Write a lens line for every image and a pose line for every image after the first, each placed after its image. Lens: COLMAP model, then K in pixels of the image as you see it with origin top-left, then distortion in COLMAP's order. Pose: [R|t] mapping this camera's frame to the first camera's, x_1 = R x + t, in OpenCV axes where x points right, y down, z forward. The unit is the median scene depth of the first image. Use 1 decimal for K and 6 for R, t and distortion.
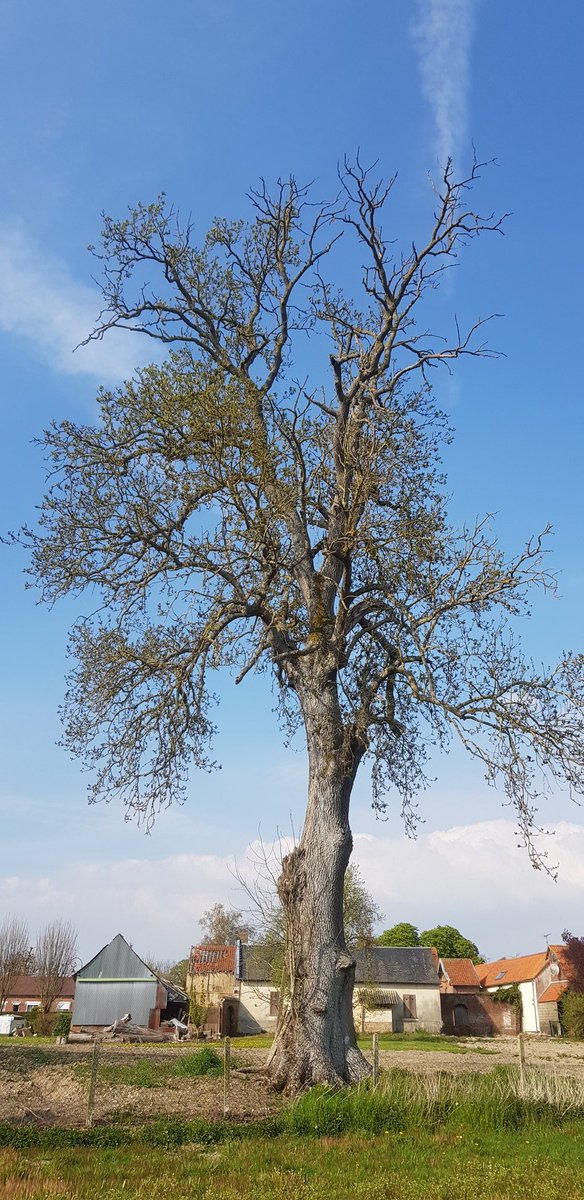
lens RADIAL K [[884.9, 0, 323.0], [0, 884.9, 619.2], [0, 0, 1]] dist [0.130290, -0.154687]
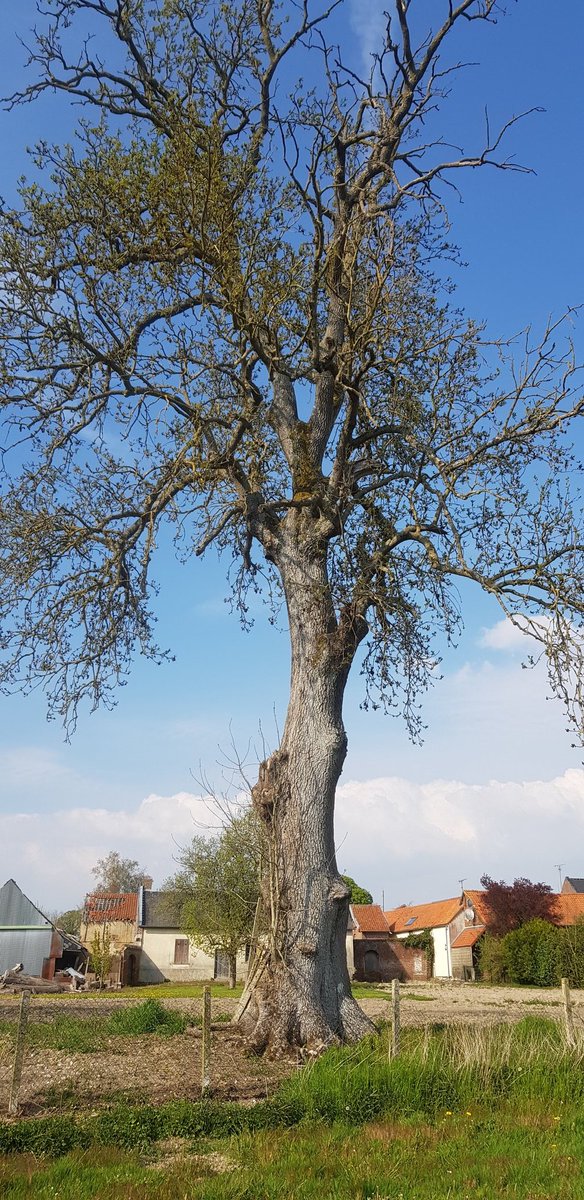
lens RADIAL K [[884.9, 0, 323.0], [0, 884.9, 619.2], [0, 0, 1]] dist [0.130290, -0.154687]
pose [[0.992832, 0.037618, 0.113443, -0.072678], [-0.042980, 0.998053, 0.045199, 0.088759], [-0.111521, -0.049750, 0.992516, 0.191944]]
